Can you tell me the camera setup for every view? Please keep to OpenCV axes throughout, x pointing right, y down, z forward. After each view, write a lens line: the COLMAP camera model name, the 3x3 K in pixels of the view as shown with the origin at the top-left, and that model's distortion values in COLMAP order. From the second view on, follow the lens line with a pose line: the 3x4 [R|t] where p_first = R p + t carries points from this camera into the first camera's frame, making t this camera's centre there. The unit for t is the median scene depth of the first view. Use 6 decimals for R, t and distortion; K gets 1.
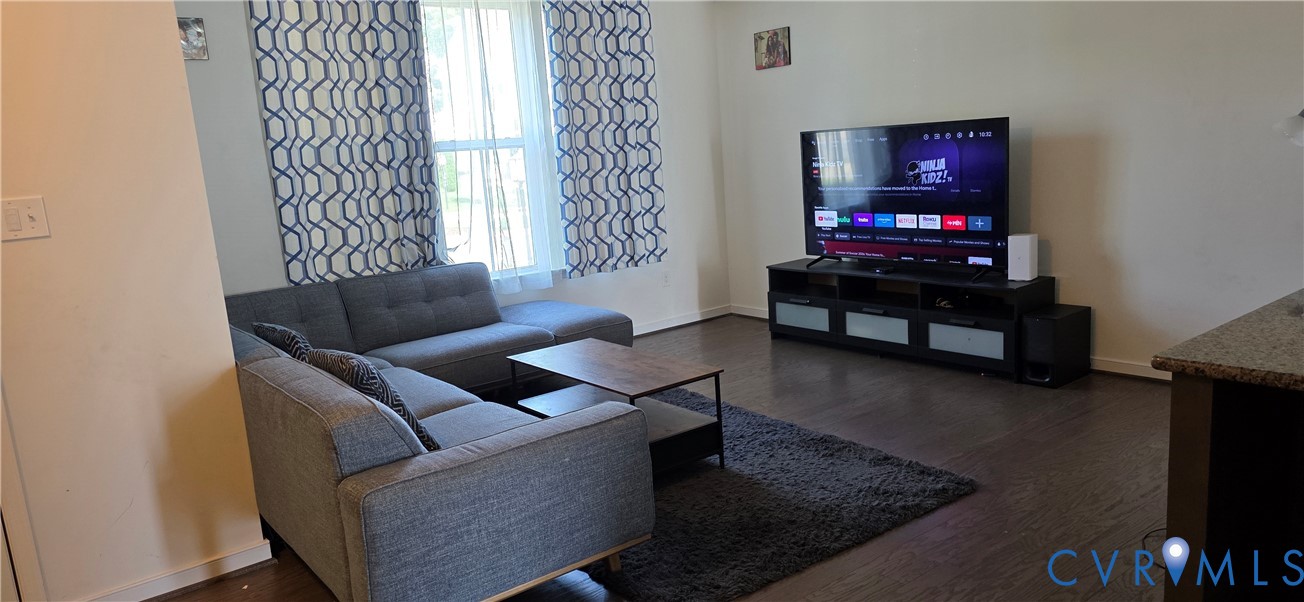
lens RADIAL K [[870.4, 0, 644.8], [0, 870.4, 315.2], [0, 0, 1]] dist [0.082871, -0.092946]
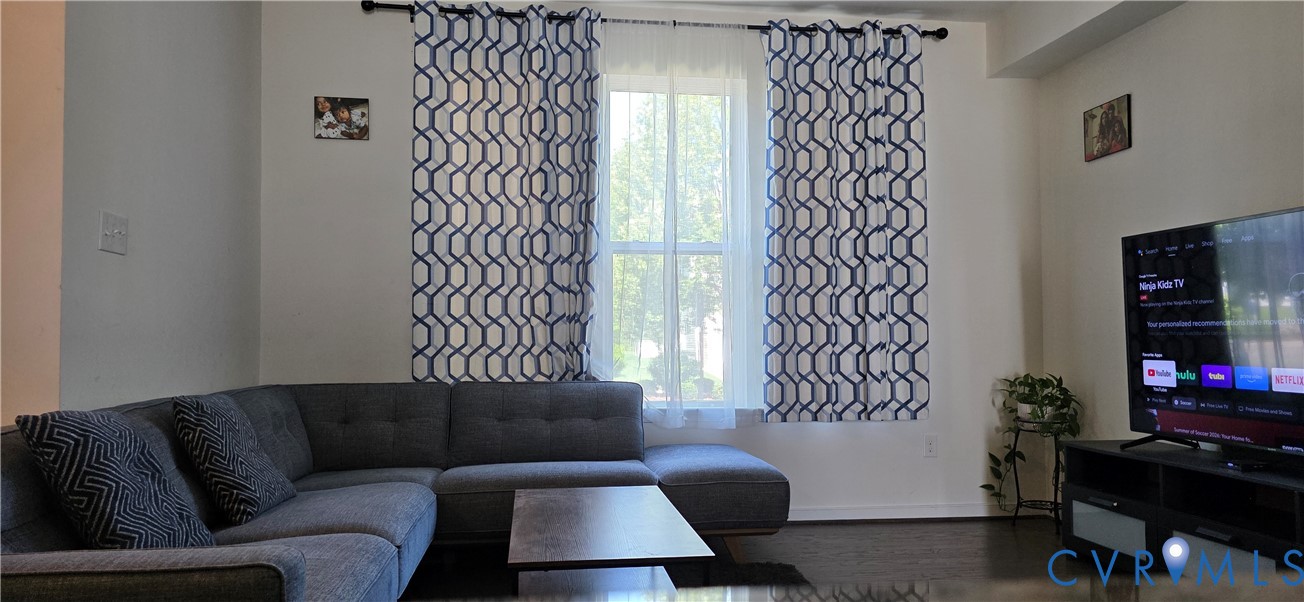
lens RADIAL K [[870.4, 0, 654.6], [0, 870.4, 321.6], [0, 0, 1]] dist [0.082871, -0.092946]
pose [[0.859799, 0.055427, -0.507615, 0.248198], [-0.153980, 0.975960, -0.154245, 0.005461], [0.486863, 0.210783, 0.847665, 0.337484]]
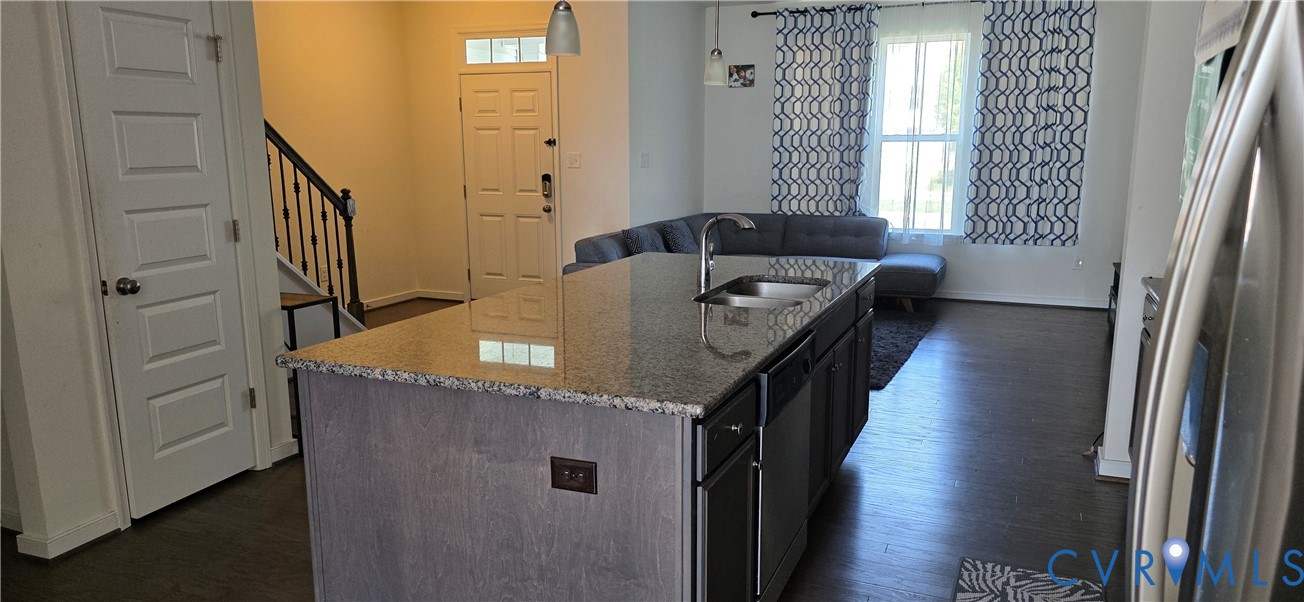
lens RADIAL K [[870.4, 0, 650.2], [0, 870.4, 318.6], [0, 0, 1]] dist [0.082871, -0.092946]
pose [[0.477902, 0.239042, -0.845262, 0.983880], [-0.197912, 0.966820, 0.161522, -0.061678], [0.855827, 0.090096, 0.509355, -0.085943]]
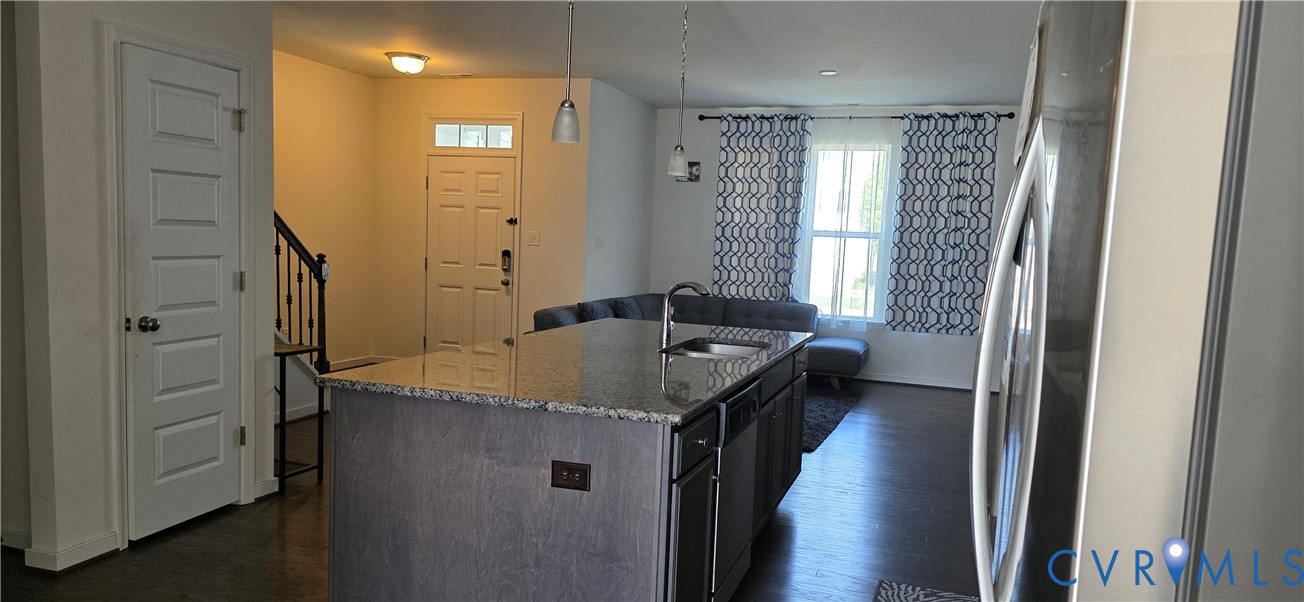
lens RADIAL K [[870.4, 0, 655.1], [0, 870.4, 324.5], [0, 0, 1]] dist [0.082871, -0.092946]
pose [[0.541099, 0.176352, -0.822260, 1.061341], [-0.239460, 0.969599, 0.050372, -0.038472], [0.806146, 0.169642, 0.566878, -0.161352]]
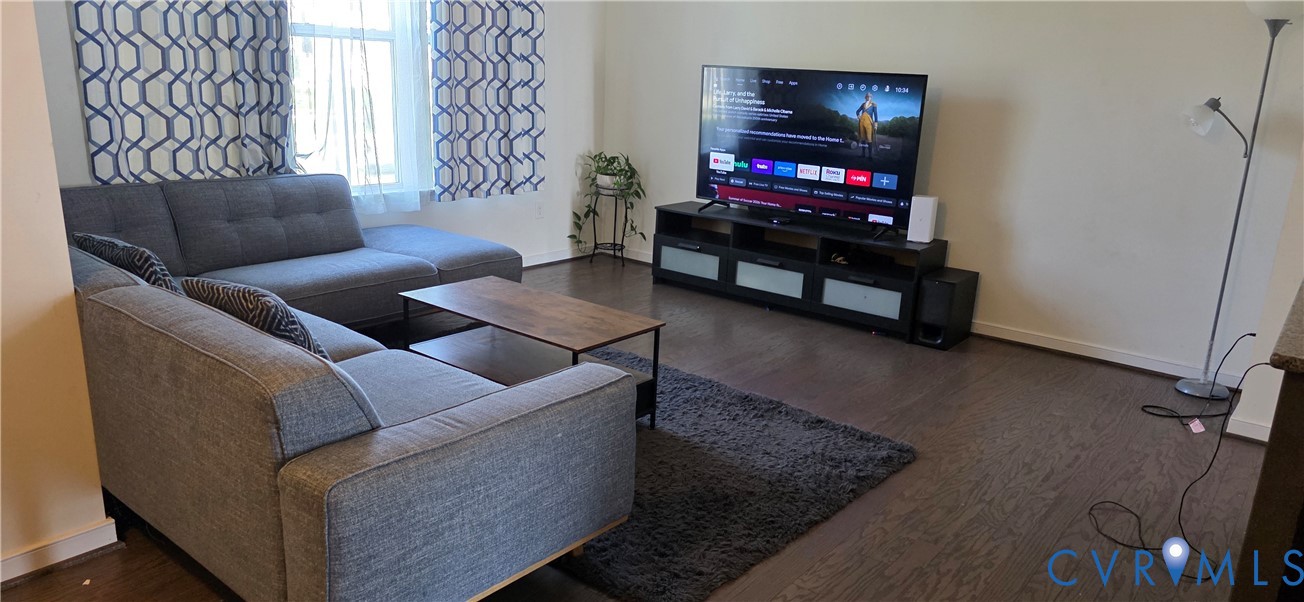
lens RADIAL K [[870.4, 0, 655.4], [0, 870.4, 320.8], [0, 0, 1]] dist [0.082871, -0.092946]
pose [[0.967010, 0.046252, 0.250506, -0.106700], [-0.067486, 0.994756, 0.076847, -0.006105], [-0.245638, -0.091217, 0.965060, 0.094353]]
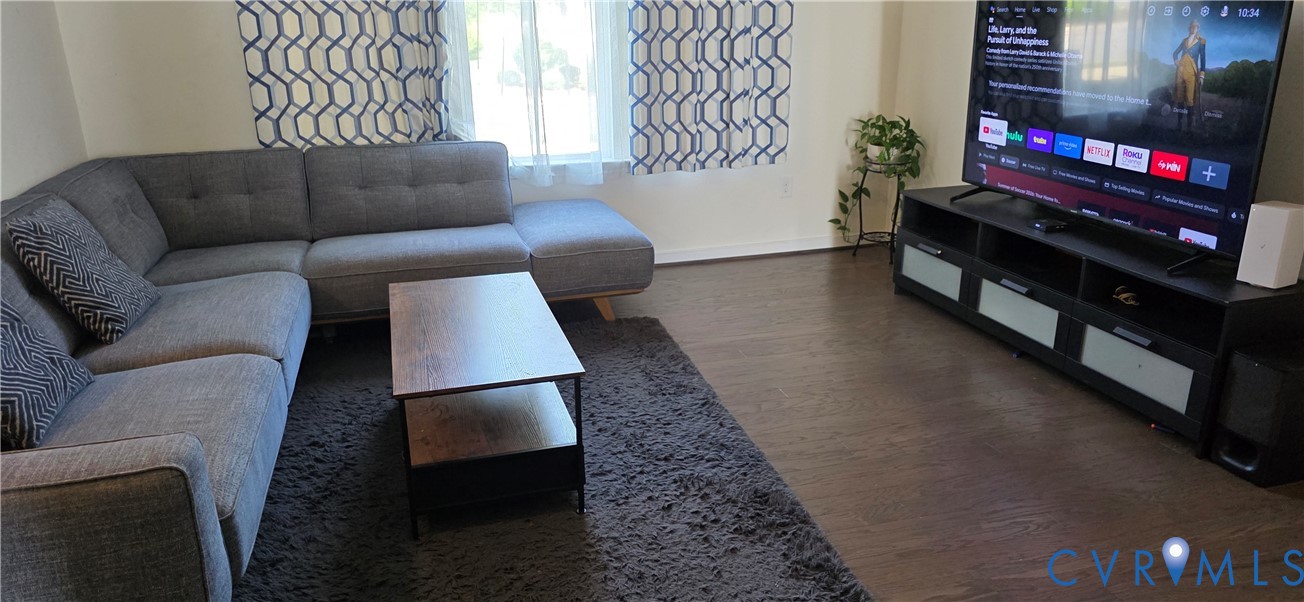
lens RADIAL K [[870.4, 0, 650.1], [0, 870.4, 323.8], [0, 0, 1]] dist [0.082871, -0.092946]
pose [[0.924010, 0.181800, -0.336385, 0.250807], [-0.122825, 0.974238, 0.189142, -0.071932], [0.362105, -0.133452, 0.922535, 0.316840]]
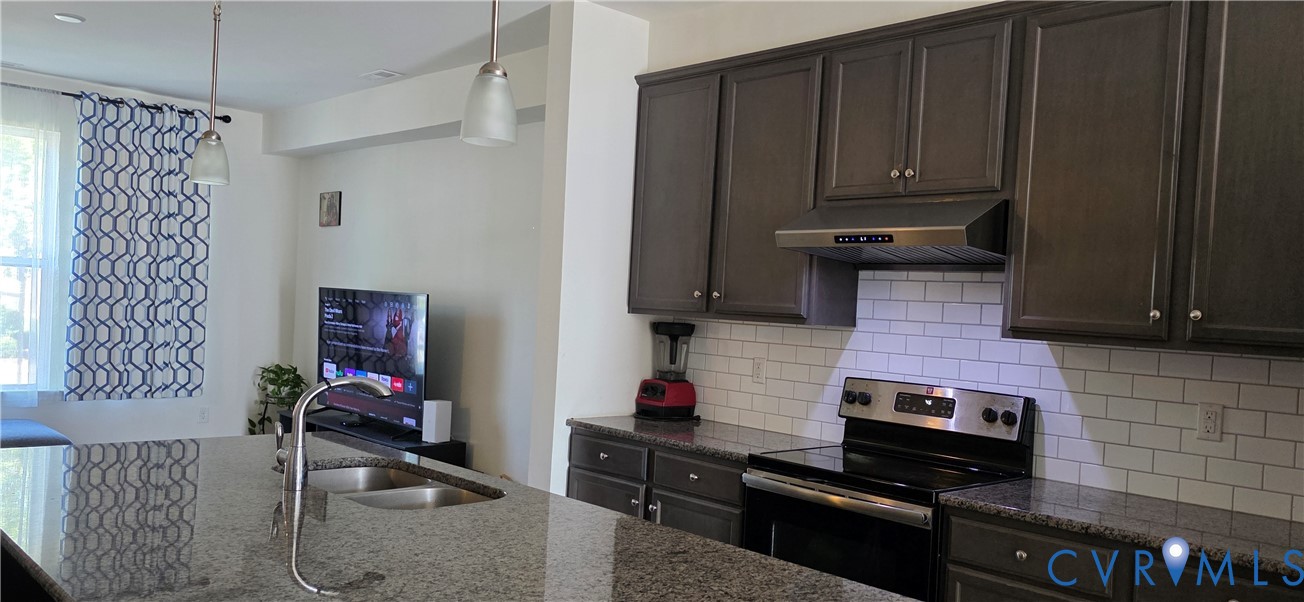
lens RADIAL K [[980.5, 0, 651.1], [0, 980.5, 320.5], [0, 0, 1]] dist [0.039703, -0.028816]
pose [[0.989173, 0.119774, 0.084803, 0.549067], [-0.103062, 0.978324, -0.179613, 0.002618], [-0.104478, 0.168929, 0.980075, -0.226717]]
